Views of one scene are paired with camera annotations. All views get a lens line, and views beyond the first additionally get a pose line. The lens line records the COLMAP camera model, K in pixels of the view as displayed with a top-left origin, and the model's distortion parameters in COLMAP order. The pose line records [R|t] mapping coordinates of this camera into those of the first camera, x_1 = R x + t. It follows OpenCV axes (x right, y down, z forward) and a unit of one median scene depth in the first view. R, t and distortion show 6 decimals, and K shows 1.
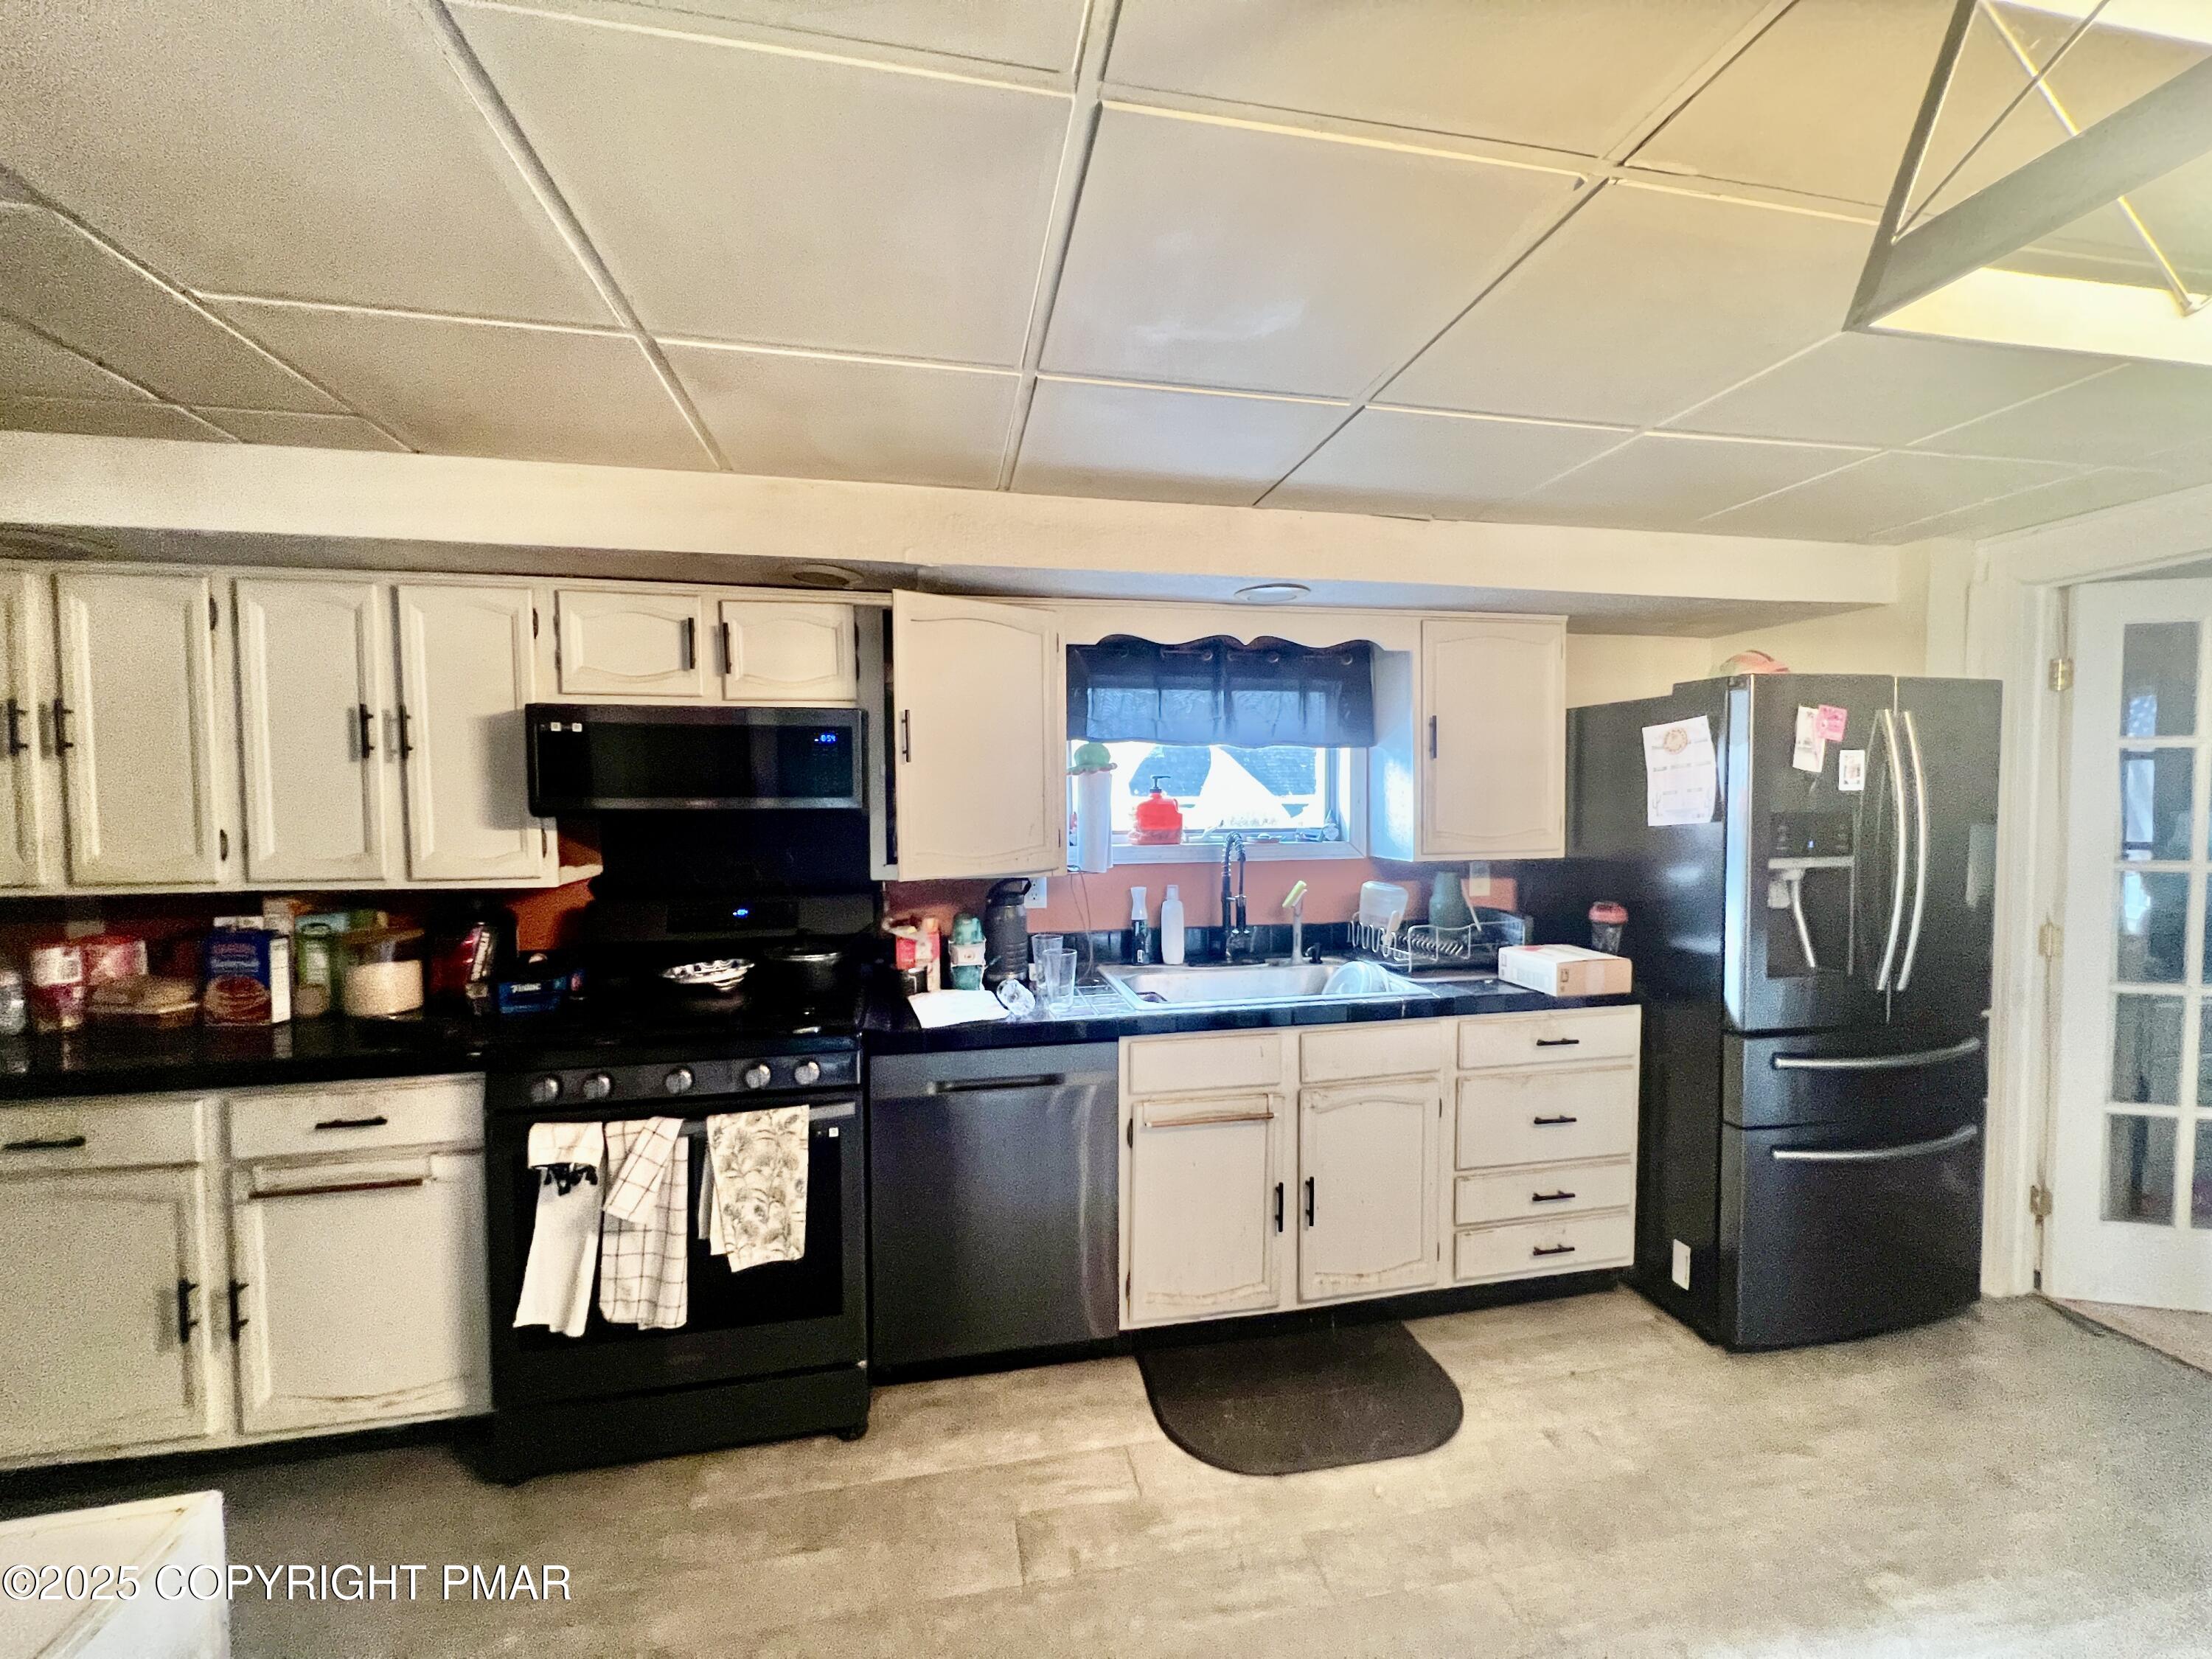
lens RADIAL K [[890.2, 0, 1106.0], [0, 890.2, 829.5], [0, 0, 1]] dist [0.000841, 0.000020]
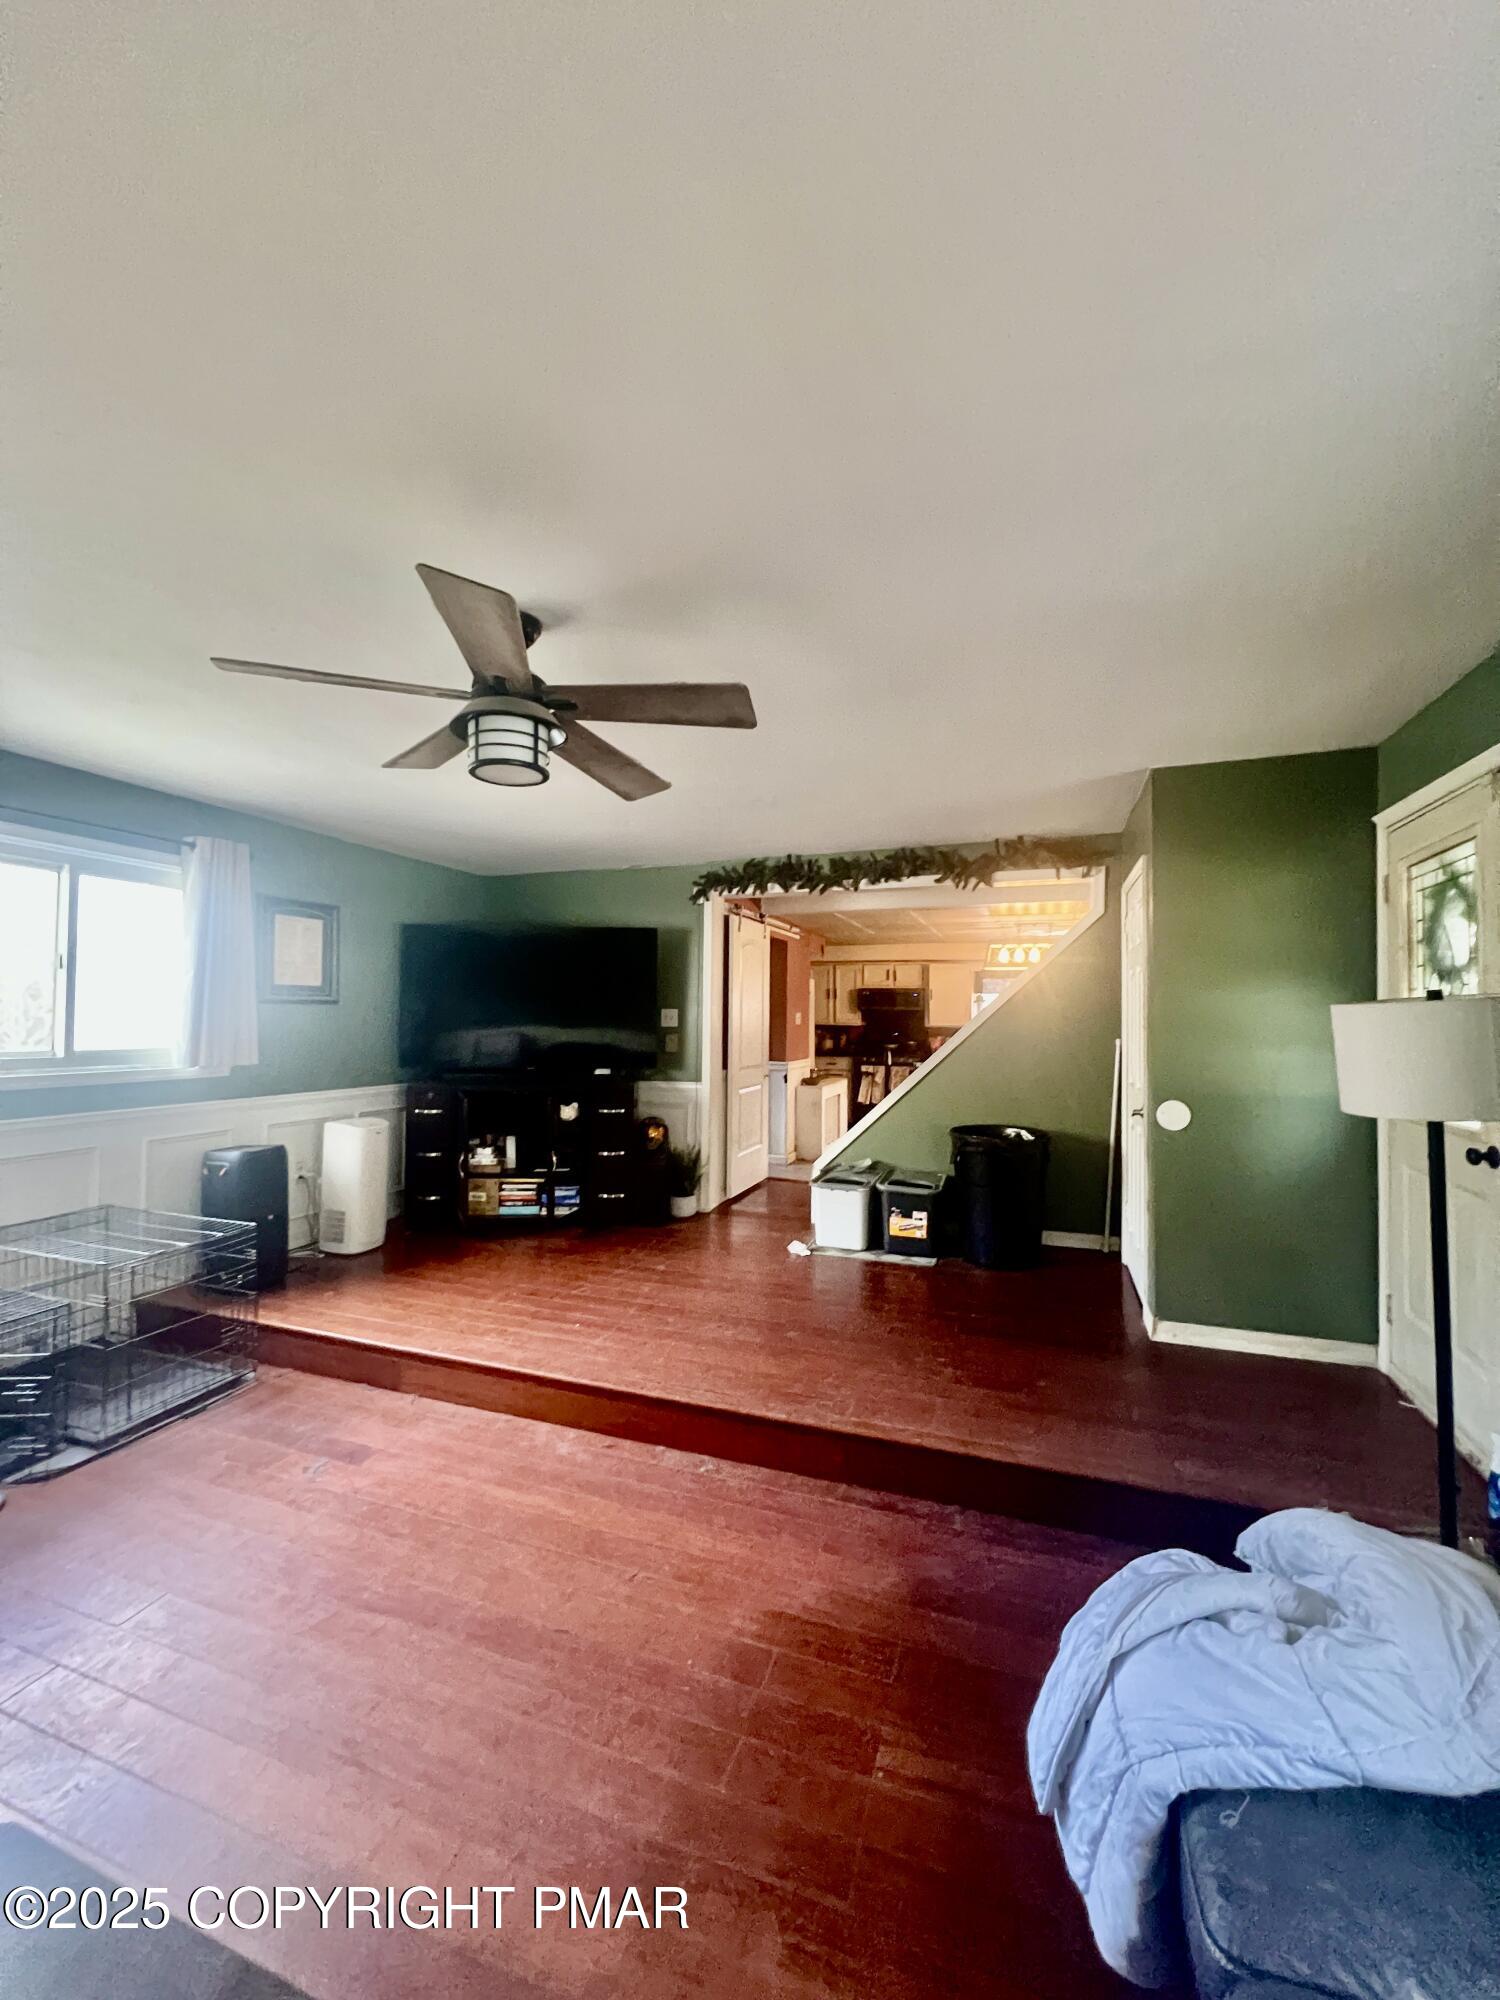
lens RADIAL K [[804.8, 0, 750.0], [0, 804.8, 1000.0], [0, 0, 1]] dist [0.000841, 0.000020]
pose [[0.856978, -0.001354, -0.515351, 1.123294], [-0.026941, 0.998511, -0.047424, 0.150797], [0.514648, 0.054525, 0.855666, -3.060725]]
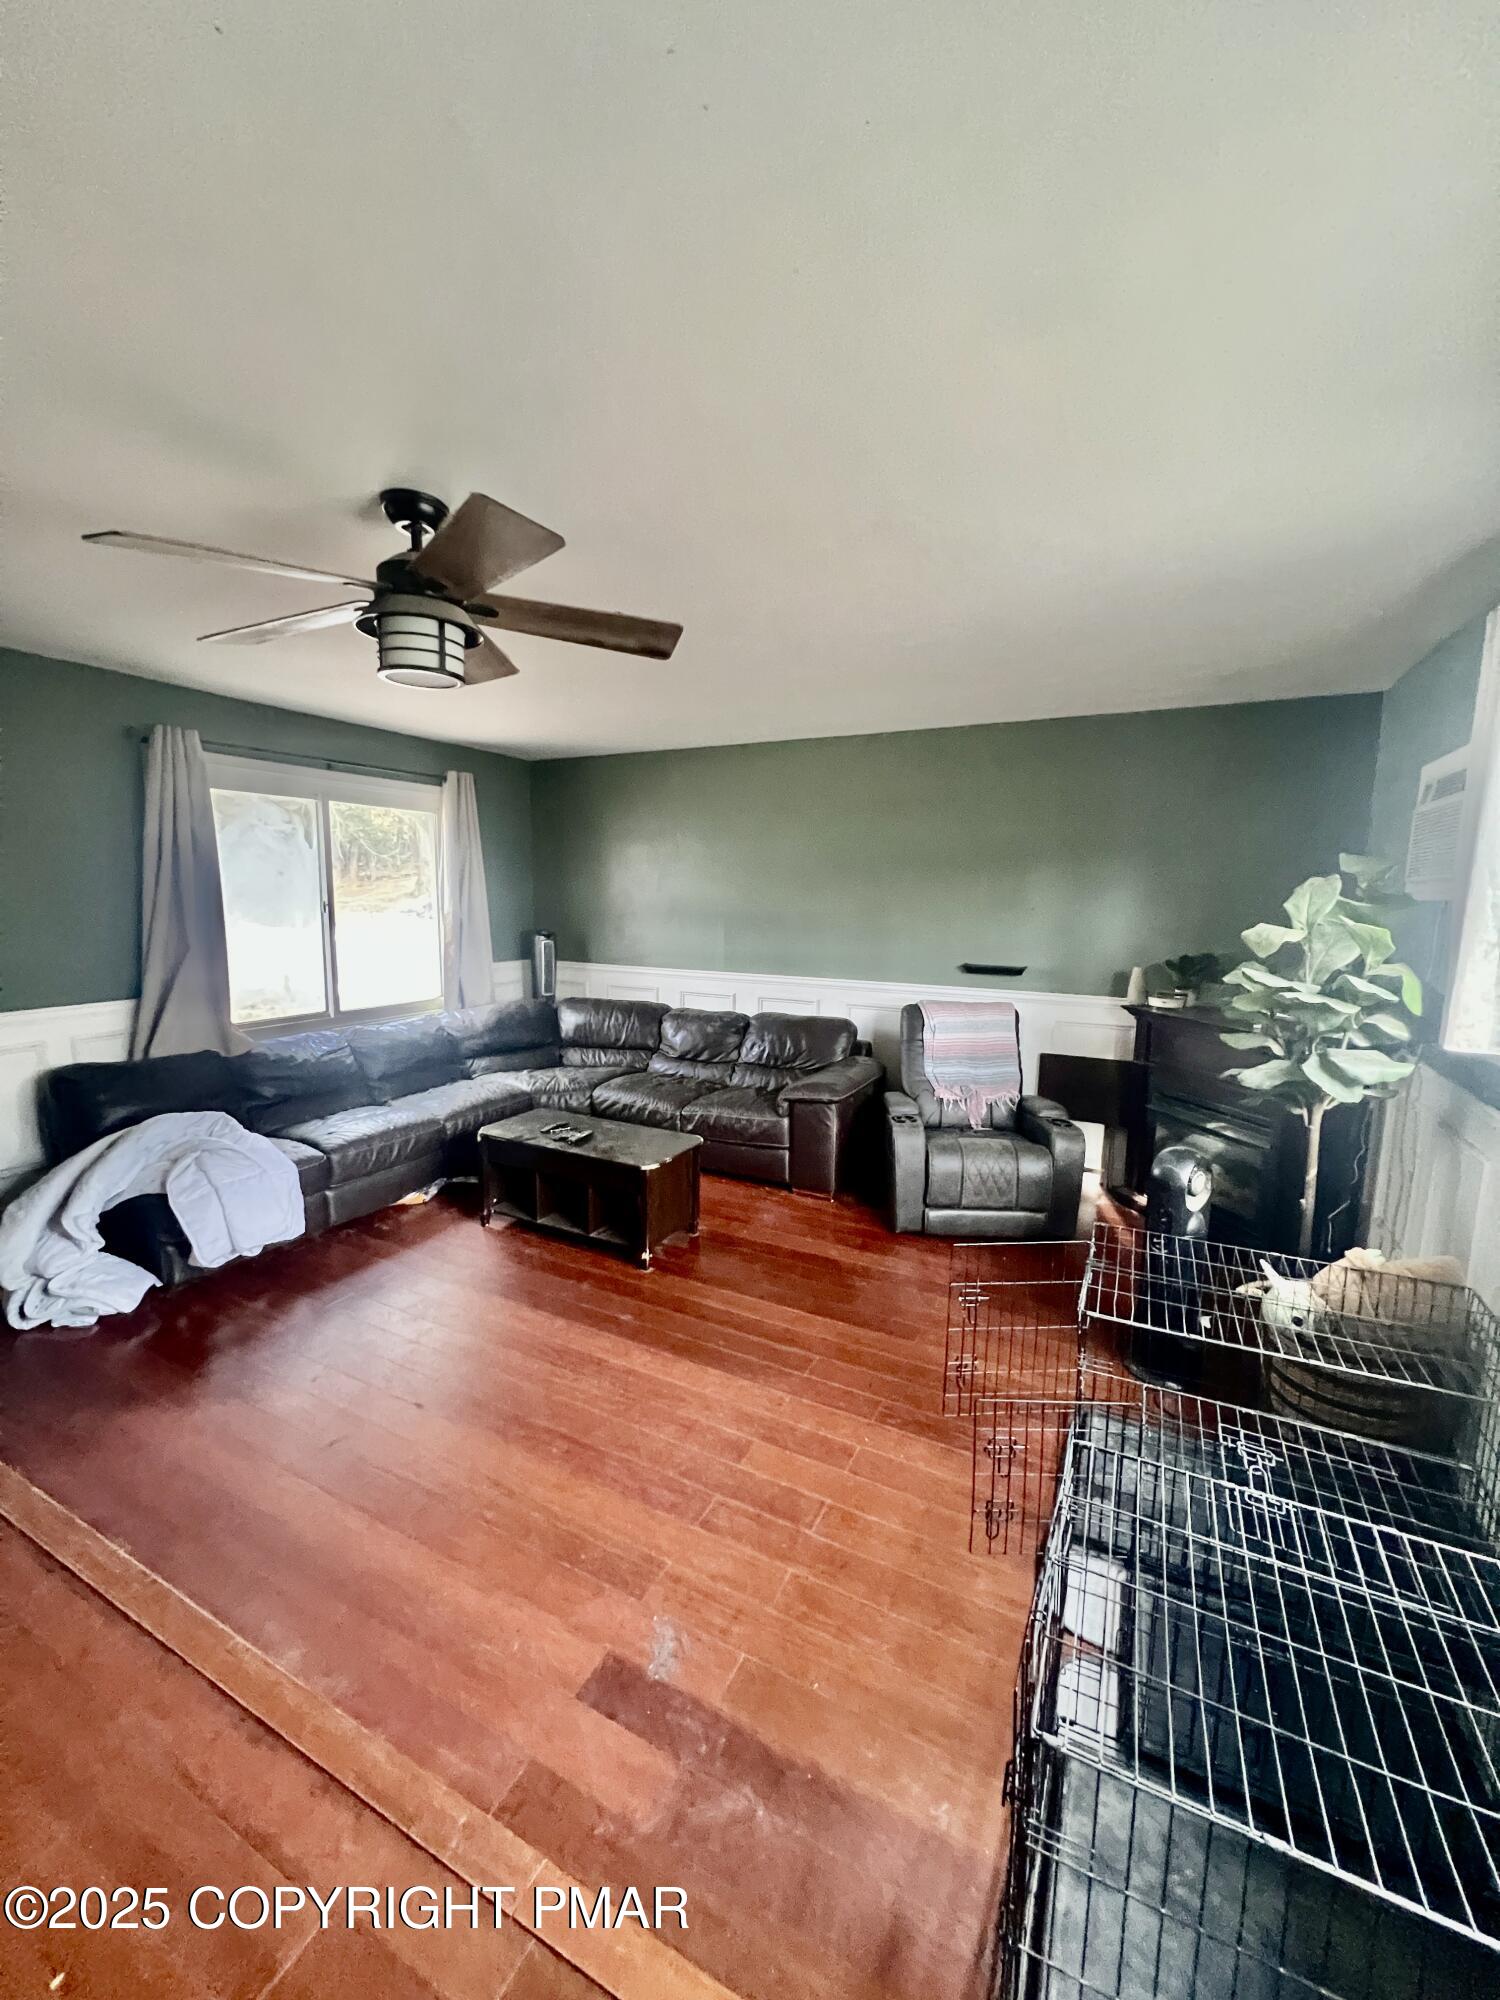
lens RADIAL K [[804.8, 0, 750.0], [0, 804.8, 1000.0], [0, 0, 1]] dist [0.000841, 0.000020]
pose [[-0.785396, -0.086144, 0.612970, -0.623289], [0.017932, 0.986687, 0.161640, 0.066457], [-0.618734, 0.137944, -0.773395, -1.802154]]
